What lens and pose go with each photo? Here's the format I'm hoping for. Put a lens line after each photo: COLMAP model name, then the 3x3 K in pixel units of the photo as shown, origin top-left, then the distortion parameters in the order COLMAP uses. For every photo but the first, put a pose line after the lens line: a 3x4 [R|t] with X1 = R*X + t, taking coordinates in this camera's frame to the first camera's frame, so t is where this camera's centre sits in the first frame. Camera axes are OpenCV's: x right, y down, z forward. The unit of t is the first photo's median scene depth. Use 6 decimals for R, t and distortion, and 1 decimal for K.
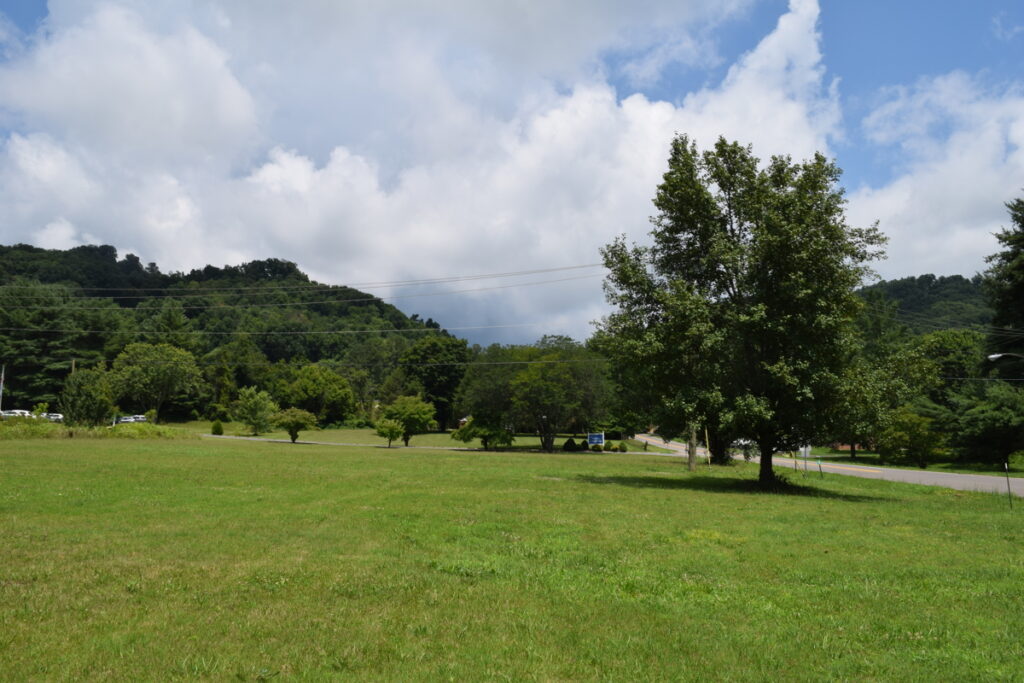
lens RADIAL K [[811.0, 0, 512.0], [0, 811.0, 341.5], [0, 0, 1]] dist [-0.083246, 0.004595]
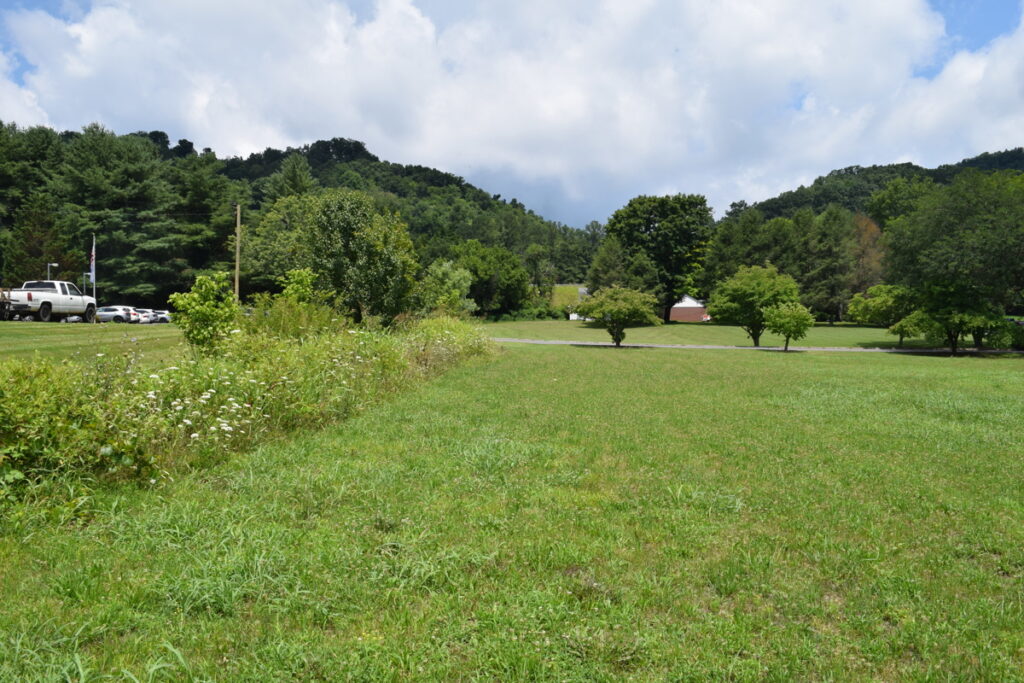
lens RADIAL K [[811.0, 0, 512.0], [0, 811.0, 341.5], [0, 0, 1]] dist [-0.083246, 0.004595]
pose [[0.998434, -0.016353, -0.053504, -0.208619], [0.023475, 0.990525, 0.135309, 0.027696], [0.050784, -0.136353, 0.989358, 0.279764]]
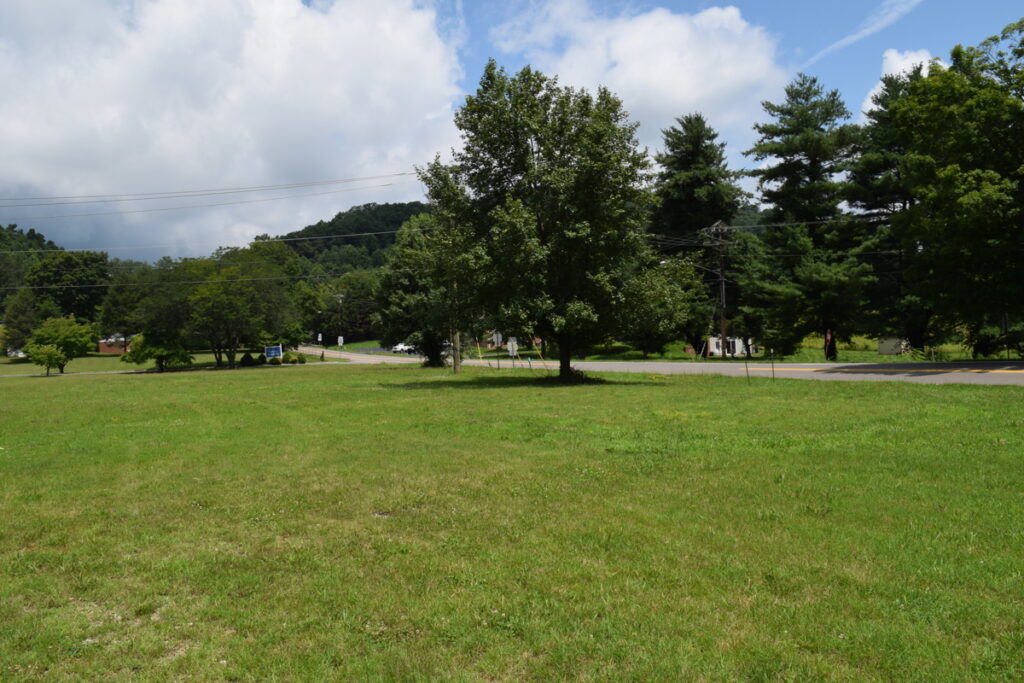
lens RADIAL K [[811.0, 0, 512.0], [0, 811.0, 341.5], [0, 0, 1]] dist [-0.083246, 0.004595]
pose [[0.897599, -0.059401, 0.436792, -0.045754], [0.009590, 0.993276, 0.115372, -0.001695], [-0.440709, -0.099369, 0.892133, -0.000169]]
